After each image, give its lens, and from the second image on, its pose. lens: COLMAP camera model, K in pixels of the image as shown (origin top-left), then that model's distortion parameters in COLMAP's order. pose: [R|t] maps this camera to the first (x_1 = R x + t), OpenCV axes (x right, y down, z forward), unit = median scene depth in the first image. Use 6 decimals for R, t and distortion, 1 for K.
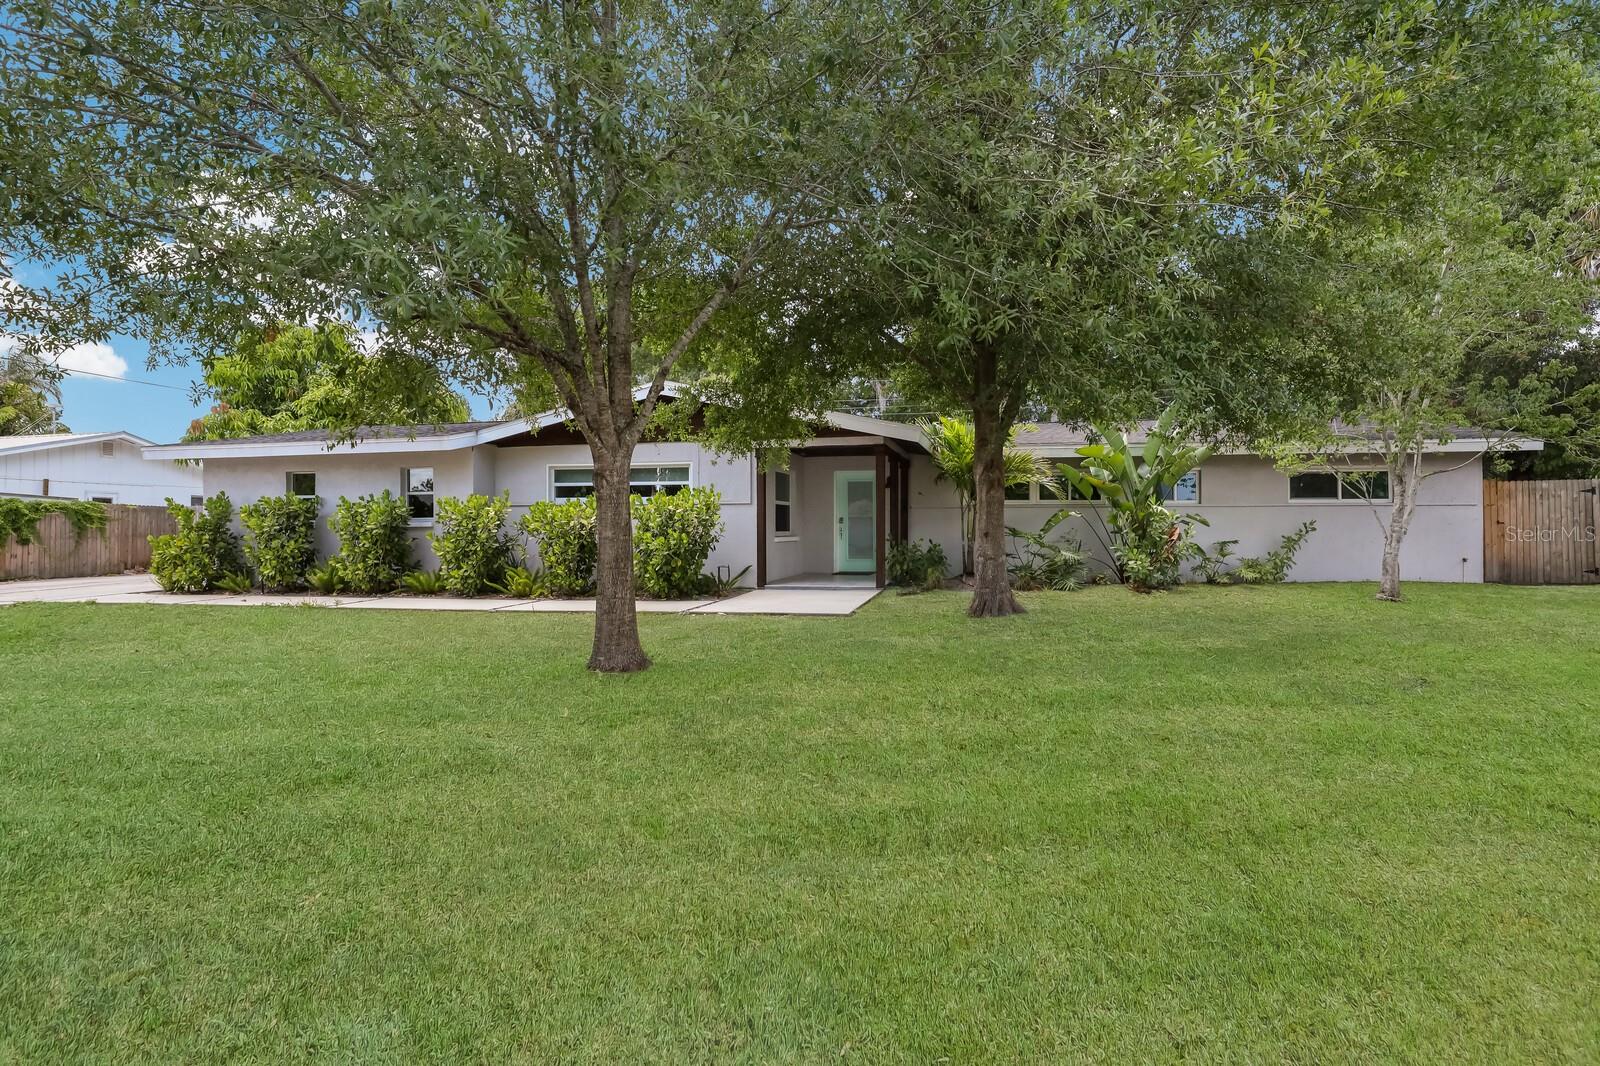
lens RADIAL K [[734.0, 0, 806.1], [0, 734.0, 524.3], [0, 0, 1]] dist [-0.008856, 0.000046]
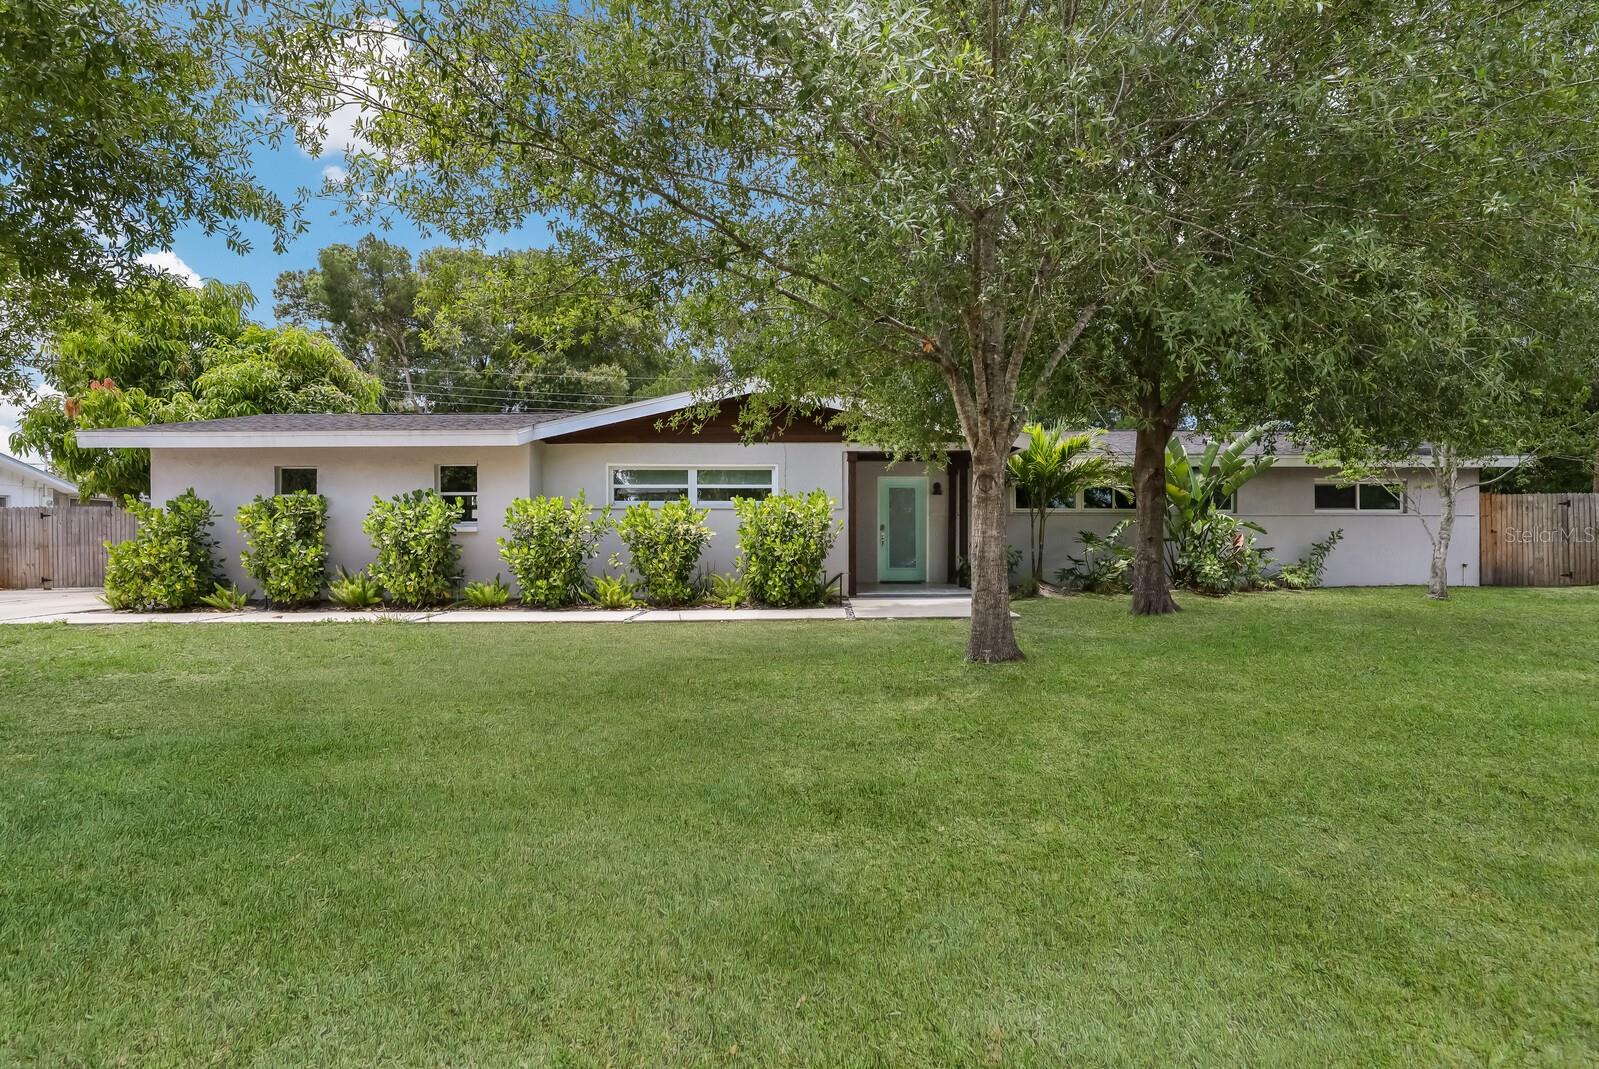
lens RADIAL K [[825.8, 0, 787.1], [0, 825.8, 542.8], [0, 0, 1]] dist [-0.007580, 0.005582]
pose [[0.983834, 0.001350, 0.179075, -0.334476], [-0.002745, 0.999968, 0.007539, 0.008199], [-0.179059, -0.007909, 0.983806, -0.048316]]
